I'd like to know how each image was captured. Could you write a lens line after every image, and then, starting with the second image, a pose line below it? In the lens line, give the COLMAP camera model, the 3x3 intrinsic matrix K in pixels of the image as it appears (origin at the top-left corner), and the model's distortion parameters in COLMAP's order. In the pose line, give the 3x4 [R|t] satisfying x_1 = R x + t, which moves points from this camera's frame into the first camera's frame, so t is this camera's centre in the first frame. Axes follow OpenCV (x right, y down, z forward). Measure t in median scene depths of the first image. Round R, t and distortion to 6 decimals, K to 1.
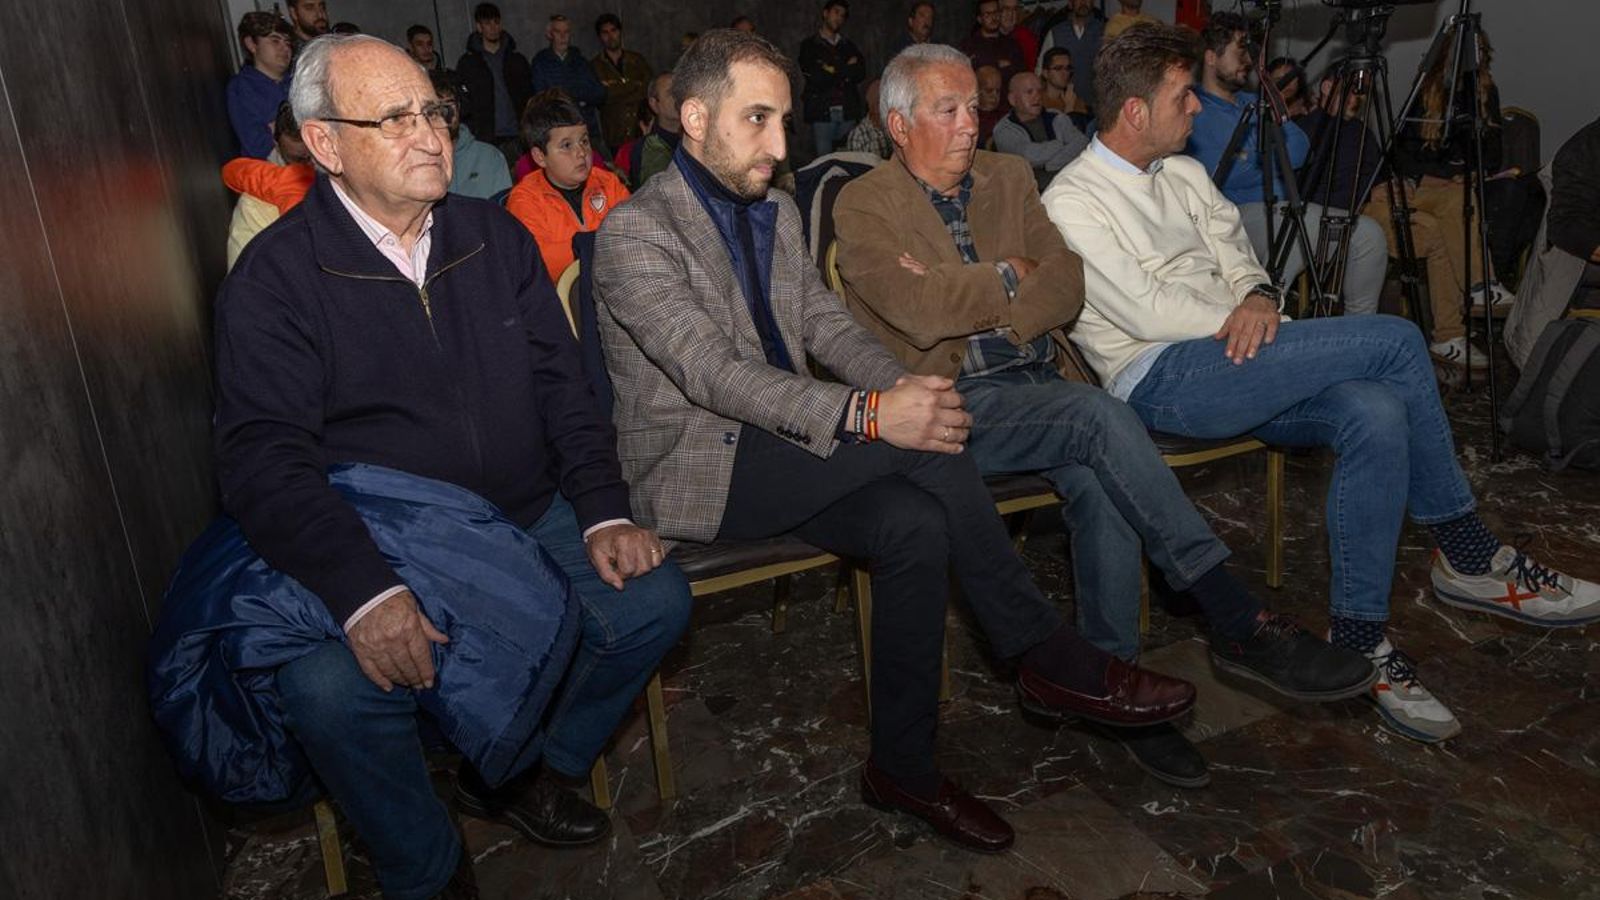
lens RADIAL K [[1141.0, 0, 800.0], [0, 1141.0, 450.0], [0, 0, 1]] dist [0.033151, 0.002216]
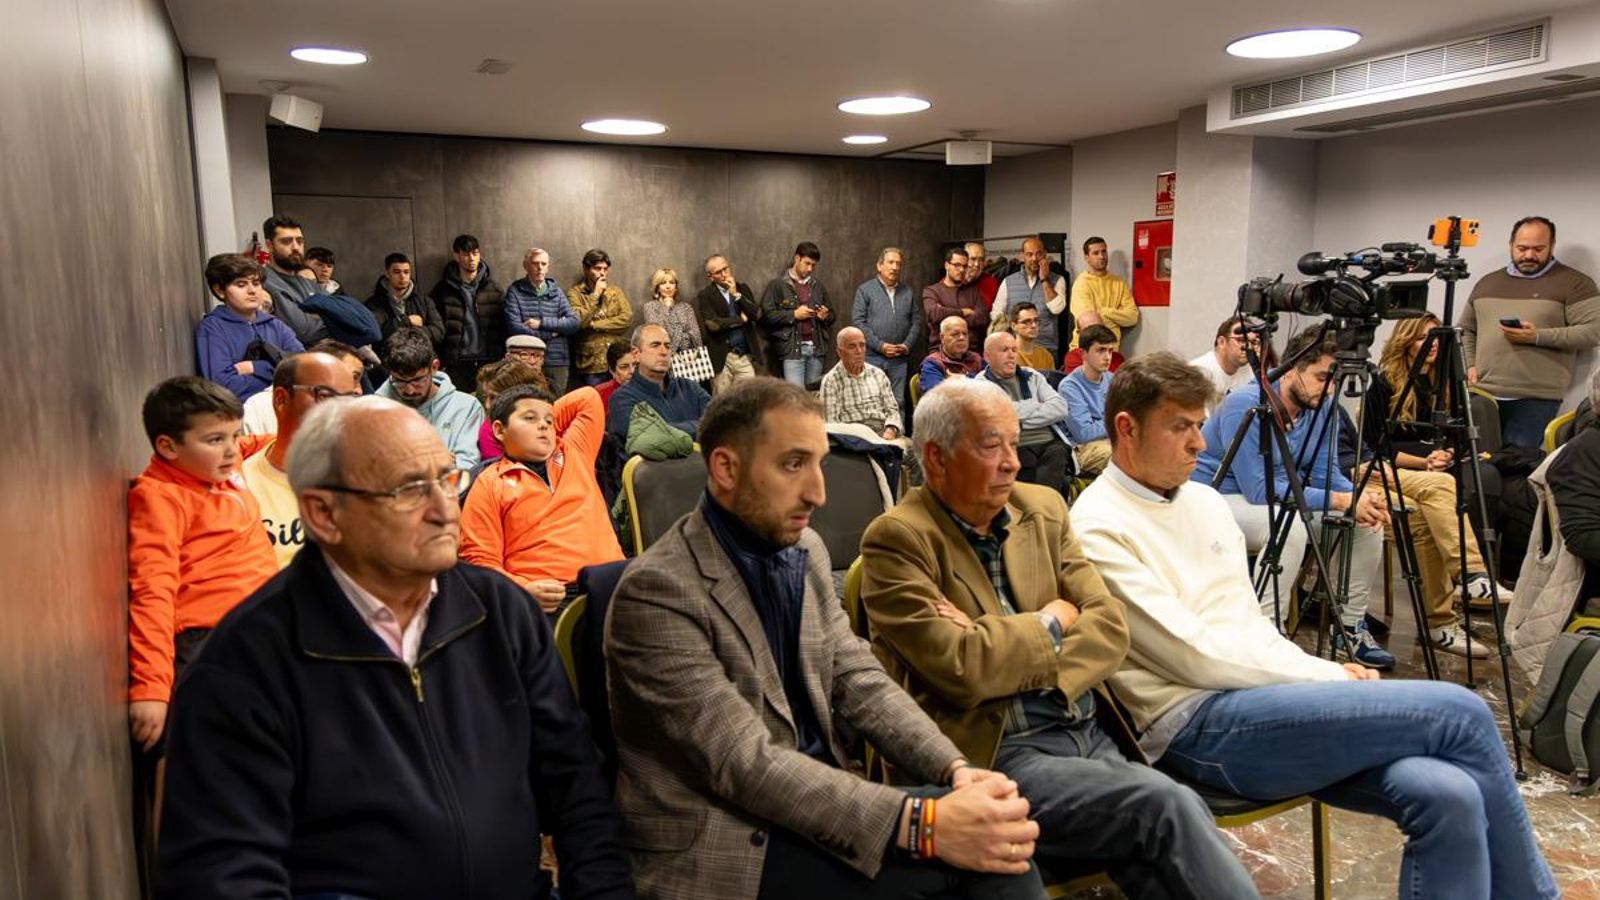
lens RADIAL K [[1141.0, 0, 800.0], [0, 1141.0, 450.0], [0, 0, 1]] dist [0.033151, 0.002216]
pose [[0.998516, 0.031028, 0.044754, -0.068594], [-0.022886, 0.984804, -0.172152, -0.134902], [-0.049415, 0.170873, 0.984053, 0.074642]]
